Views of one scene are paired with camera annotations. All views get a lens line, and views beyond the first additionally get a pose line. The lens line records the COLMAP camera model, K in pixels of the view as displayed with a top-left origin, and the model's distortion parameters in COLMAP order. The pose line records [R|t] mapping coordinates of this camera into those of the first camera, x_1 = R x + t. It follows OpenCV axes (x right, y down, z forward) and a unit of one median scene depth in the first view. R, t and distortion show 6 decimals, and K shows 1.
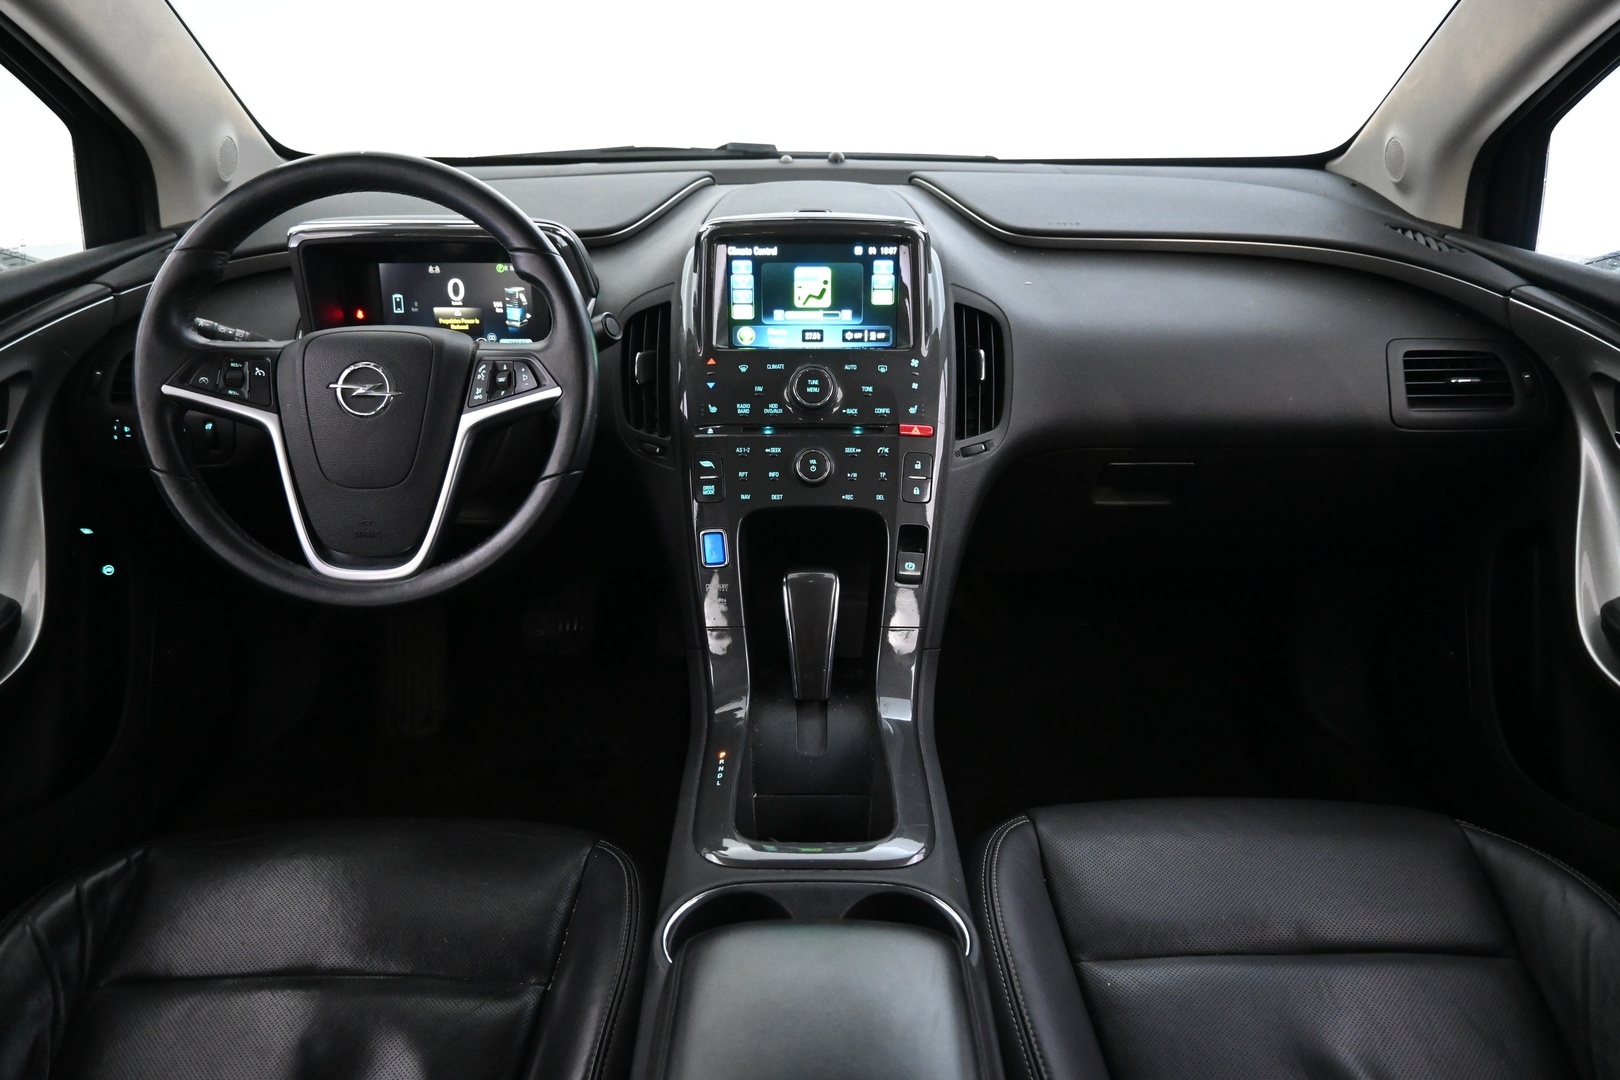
lens RADIAL K [[1099.9, 0, 813.1], [0, 1099.9, 542.1], [0, 0, 1]] dist [-0.006652, -0.000834]
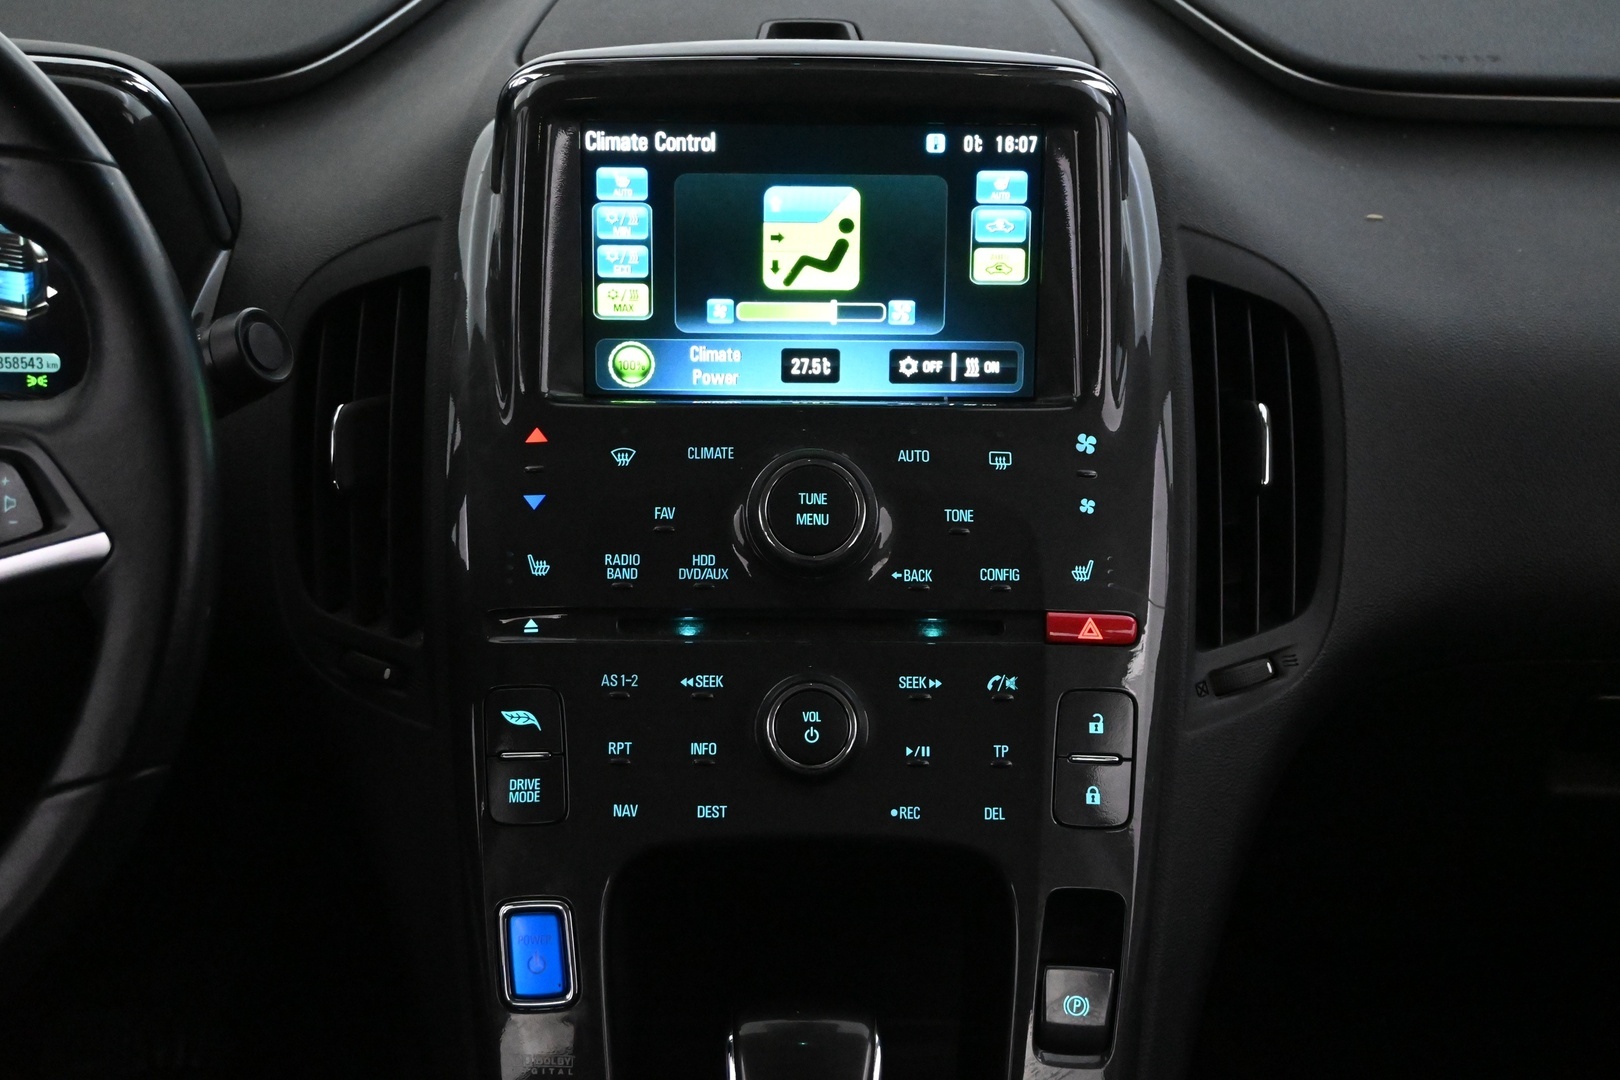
lens RADIAL K [[2463.9, 0, 809.1], [0, 2463.9, 537.3], [0, 0, 1]] dist [0.016246, 0.000000]
pose [[0.999864, 0.006025, 0.015321, -0.013206], [-0.005143, 0.998362, -0.056976, -0.082580], [-0.015640, 0.056889, 0.998258, 0.173335]]
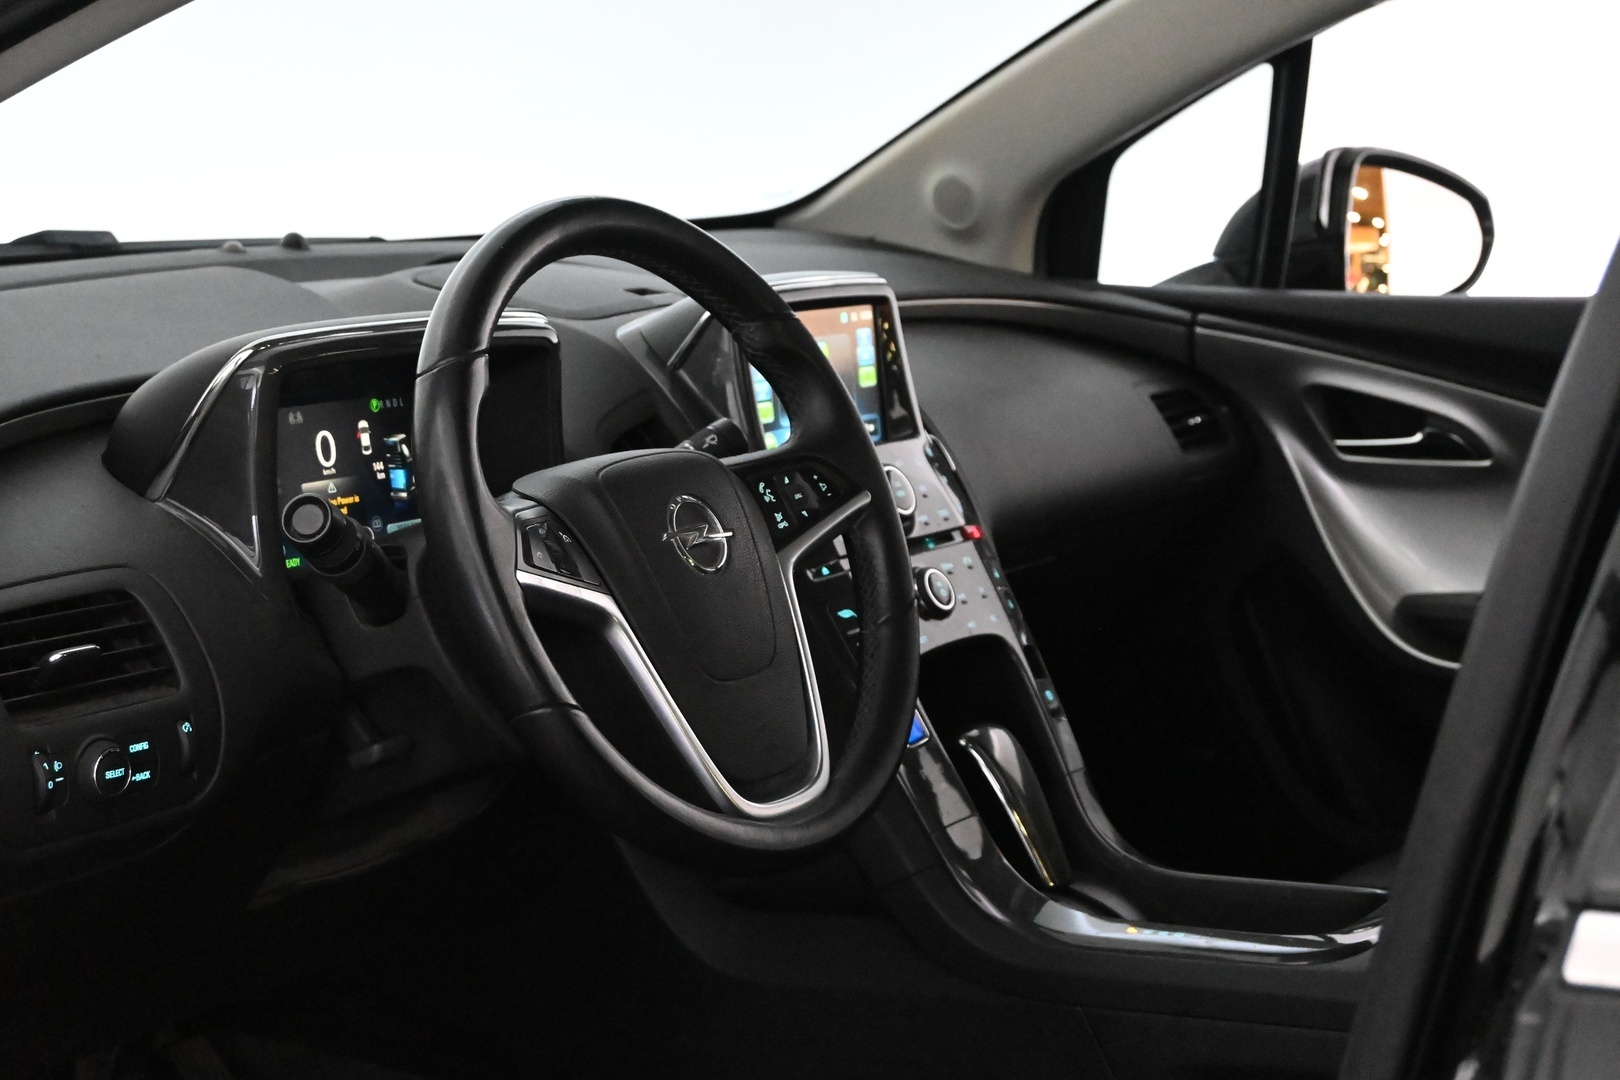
lens RADIAL K [[2723.5, 0, 809.9], [0, 2723.5, 539.7], [0, 0, 1]] dist [0.014150, 0.000000]
pose [[0.548111, -0.130124, 0.826222, -1.484672], [0.340723, 0.936883, -0.078481, 0.011870], [-0.763860, 0.324529, 0.557852, 0.038846]]
